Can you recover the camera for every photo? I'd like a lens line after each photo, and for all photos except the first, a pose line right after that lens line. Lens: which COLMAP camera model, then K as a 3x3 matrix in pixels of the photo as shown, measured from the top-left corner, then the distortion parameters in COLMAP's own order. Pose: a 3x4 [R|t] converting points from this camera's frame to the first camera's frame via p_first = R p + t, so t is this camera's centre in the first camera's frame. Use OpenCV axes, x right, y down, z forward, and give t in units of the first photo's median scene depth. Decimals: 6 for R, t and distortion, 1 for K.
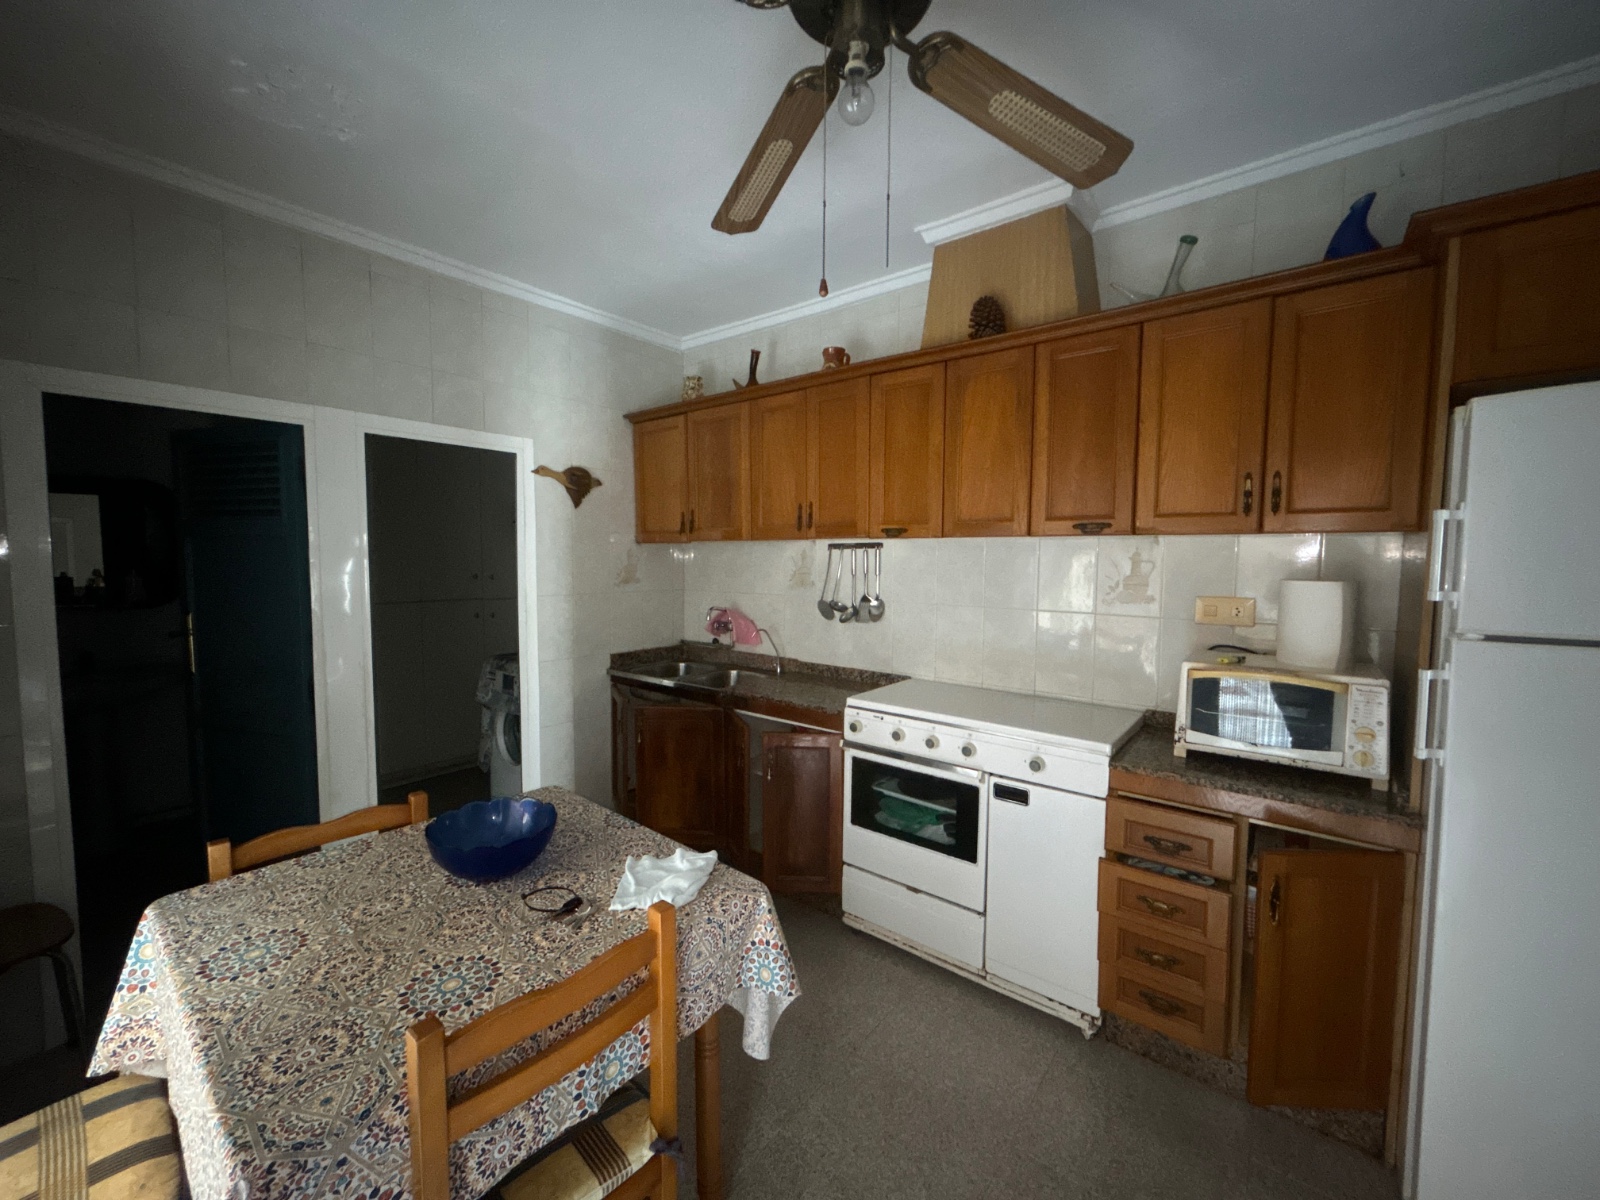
lens RADIAL K [[639.8, 0, 796.3], [0, 639.8, 601.6], [0, 0, 1]] dist [-0.003173, 0.003309]
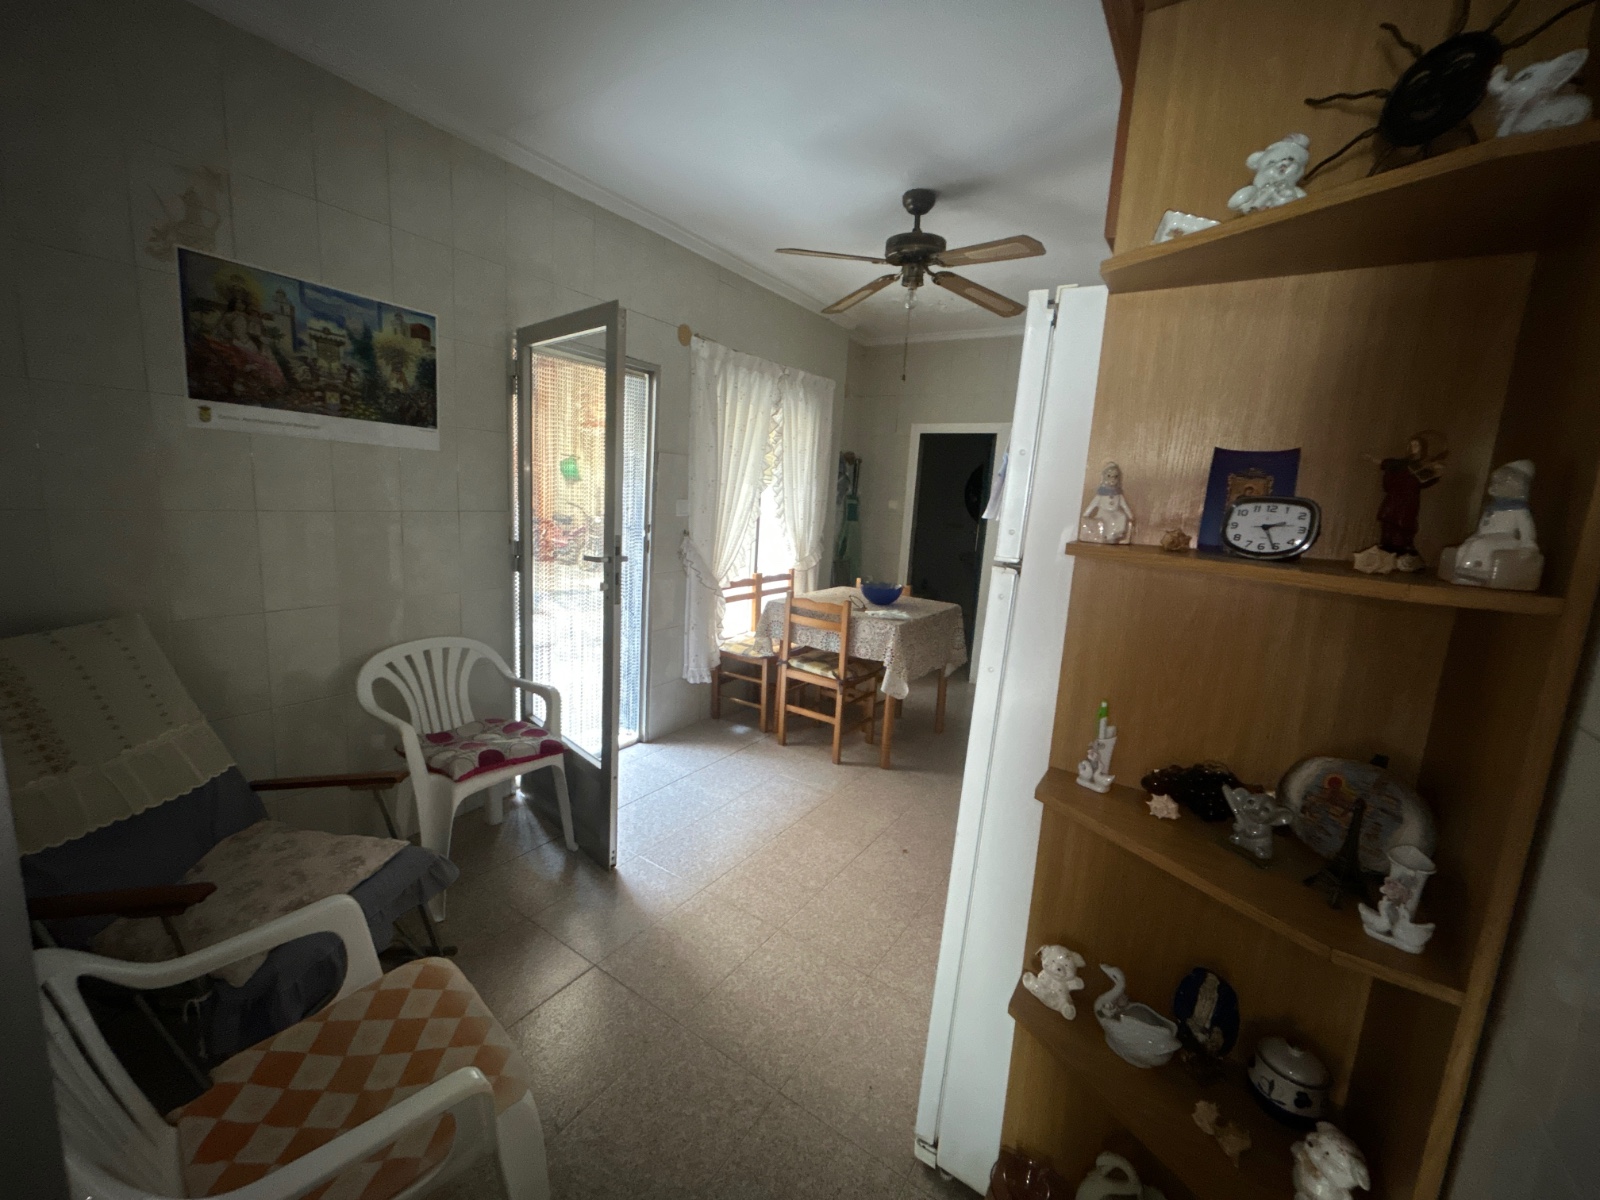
lens RADIAL K [[641.2, 0, 800.0], [0, 641.2, 600.0], [0, 0, 1]] dist [-0.003759, 0.000615]
pose [[0.088480, 0.169857, -0.981489, 1.326707], [-0.131767, 0.978689, 0.157494, 0.010649], [0.987324, 0.115393, 0.108976, 0.214689]]
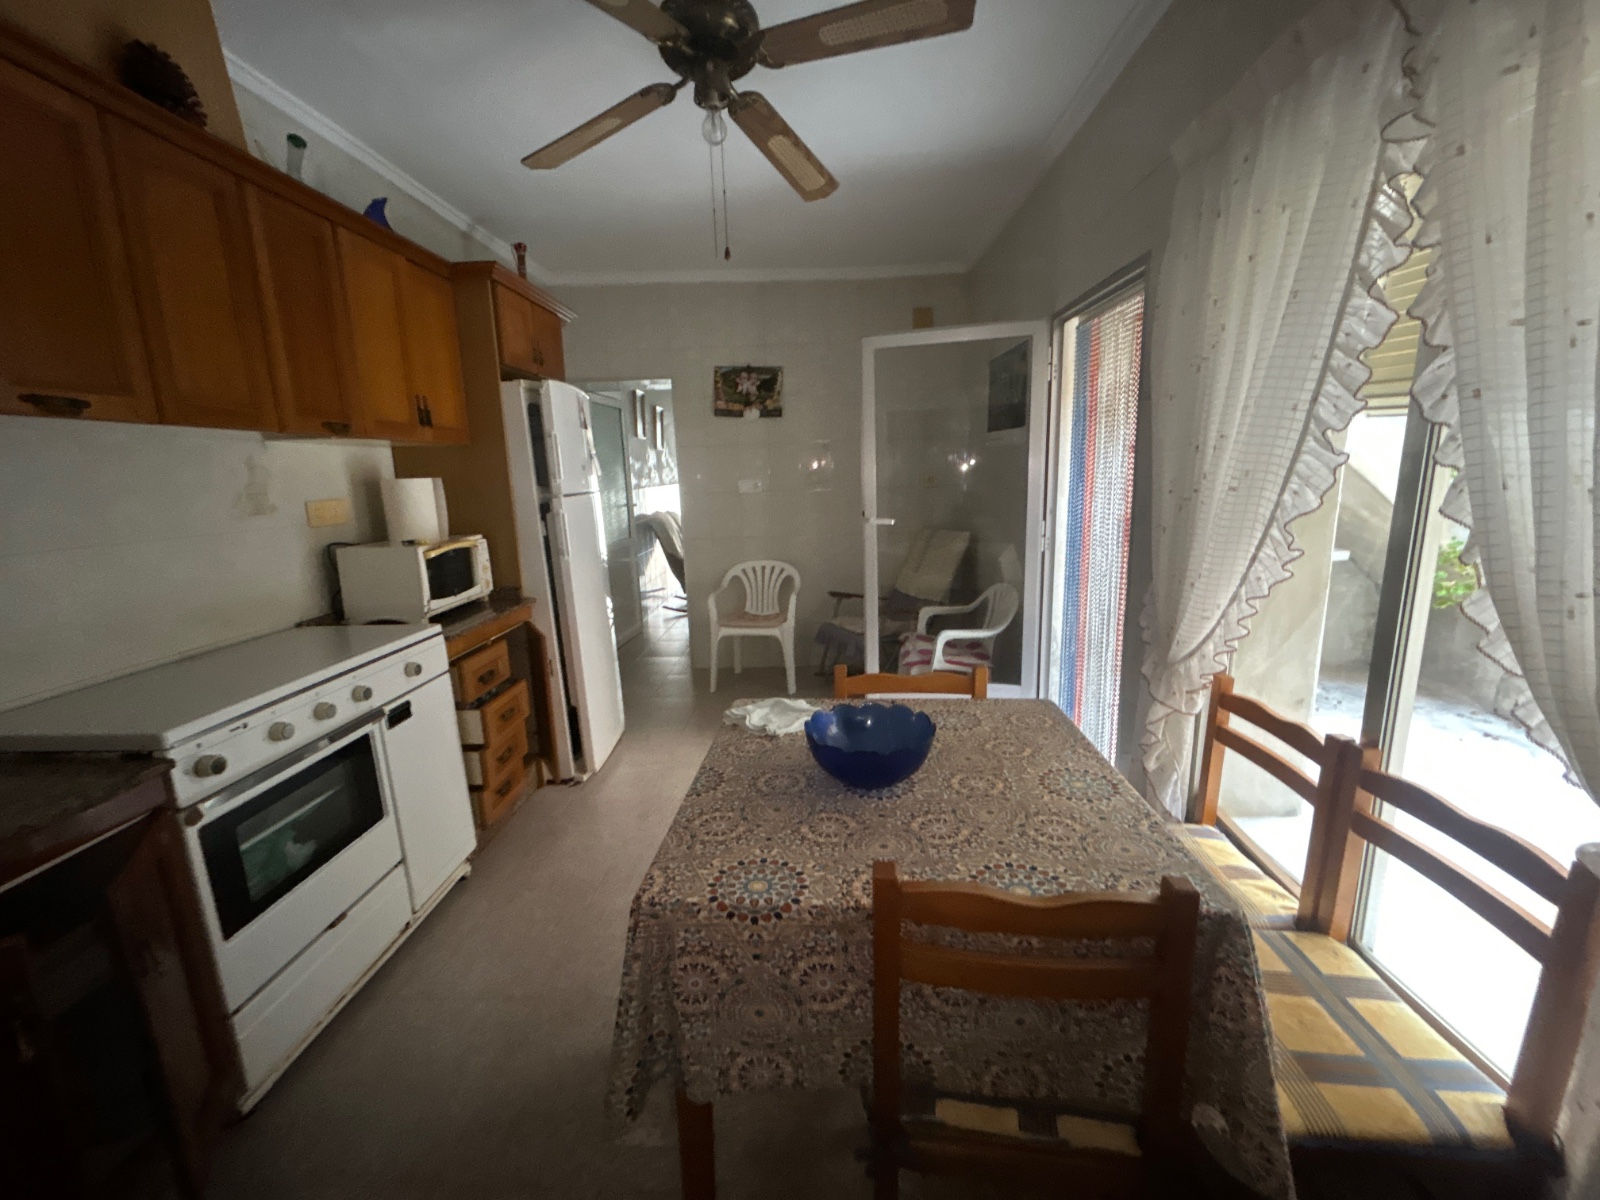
lens RADIAL K [[641.2, 0, 800.0], [0, 641.2, 600.0], [0, 0, 1]] dist [-0.003759, 0.000615]
pose [[-0.587852, -0.148161, 0.795285, -0.669708], [0.084942, 0.966346, 0.242816, -0.036054], [-0.804497, 0.210293, -0.555483, 0.929440]]
